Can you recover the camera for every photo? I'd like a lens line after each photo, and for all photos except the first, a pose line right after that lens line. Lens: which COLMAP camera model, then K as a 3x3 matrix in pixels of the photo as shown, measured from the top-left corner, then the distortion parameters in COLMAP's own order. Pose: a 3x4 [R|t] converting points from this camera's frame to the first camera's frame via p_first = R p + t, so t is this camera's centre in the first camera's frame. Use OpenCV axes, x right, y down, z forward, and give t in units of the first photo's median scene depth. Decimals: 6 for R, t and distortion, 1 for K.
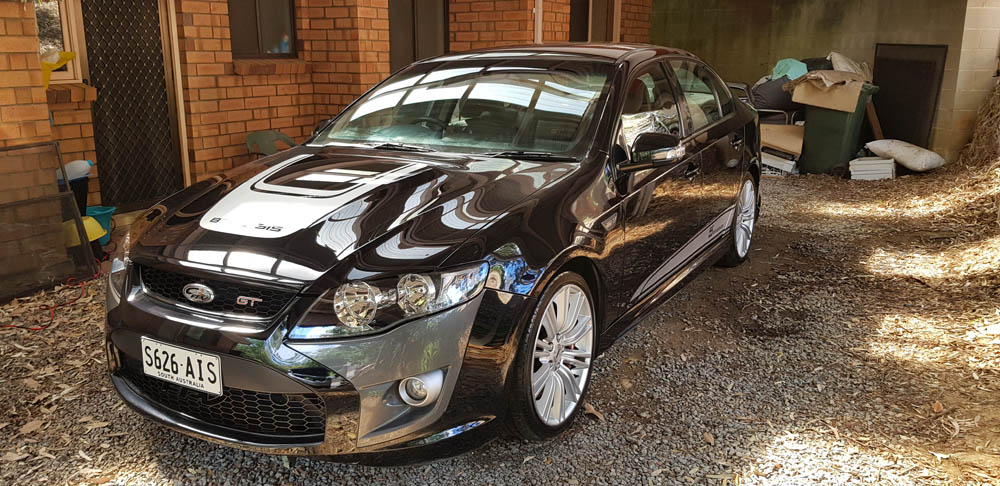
lens RADIAL K [[783.9, 0, 497.8], [0, 783.9, 243.0], [0, 0, 1]] dist [-0.002828, -0.013057]
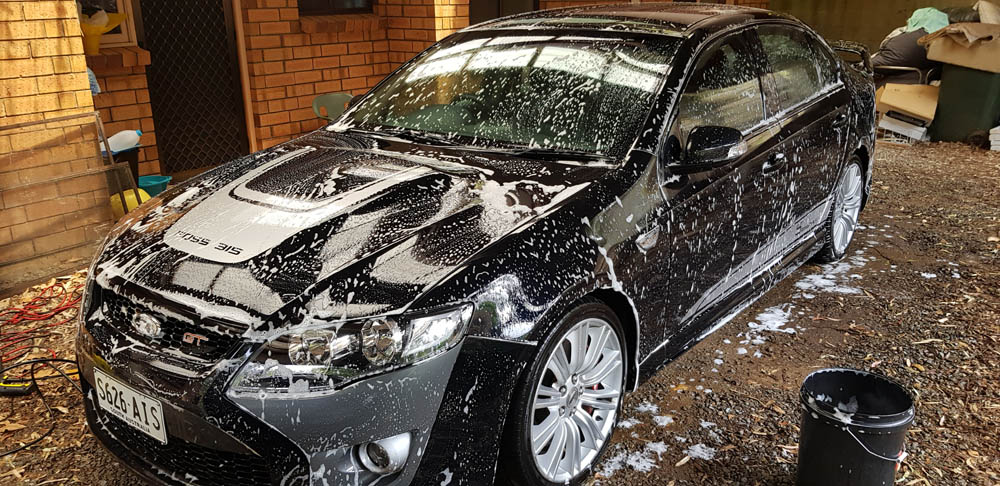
lens RADIAL K [[783.9, 0, 525.8], [0, 783.9, 260.6], [0, 0, 1]] dist [-0.002828, -0.013057]
pose [[0.992233, 0.034776, -0.119430, 0.065560], [-0.023239, 0.995045, 0.096669, -0.047278], [0.122200, -0.093143, 0.988125, 0.088846]]
